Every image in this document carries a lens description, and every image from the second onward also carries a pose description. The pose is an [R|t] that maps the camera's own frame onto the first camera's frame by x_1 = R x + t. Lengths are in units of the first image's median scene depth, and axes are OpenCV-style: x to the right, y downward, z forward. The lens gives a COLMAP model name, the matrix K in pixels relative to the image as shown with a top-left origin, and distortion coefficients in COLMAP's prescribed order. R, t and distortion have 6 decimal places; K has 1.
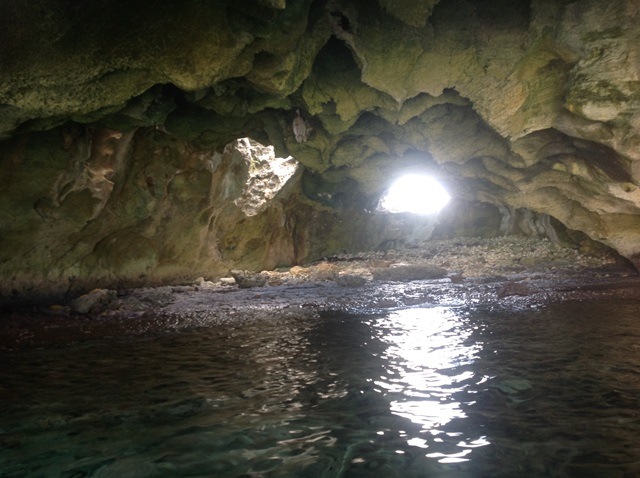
lens RADIAL K [[583.7, 0, 328.2], [0, 583.7, 250.1], [0, 0, 1]] dist [0.068645, 0.000000]
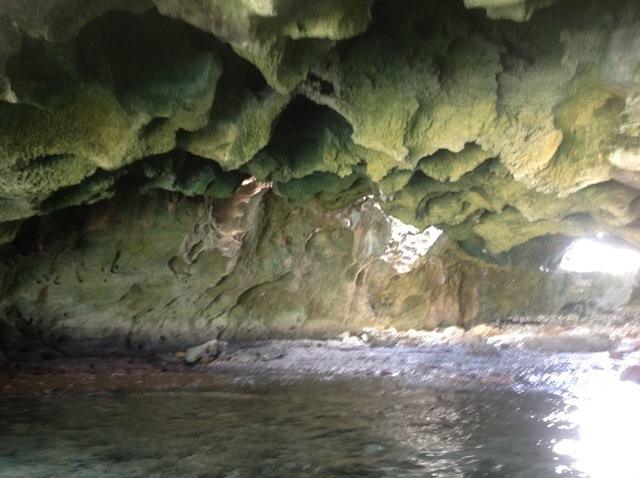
lens RADIAL K [[583.7, 0, 334.6], [0, 583.7, 235.7], [0, 0, 1]] dist [0.068645, 0.000000]
pose [[0.910835, -0.005420, -0.412736, 0.212576], [-0.039590, 0.994157, -0.100422, -0.021138], [0.410868, 0.107808, 0.905298, 0.073760]]
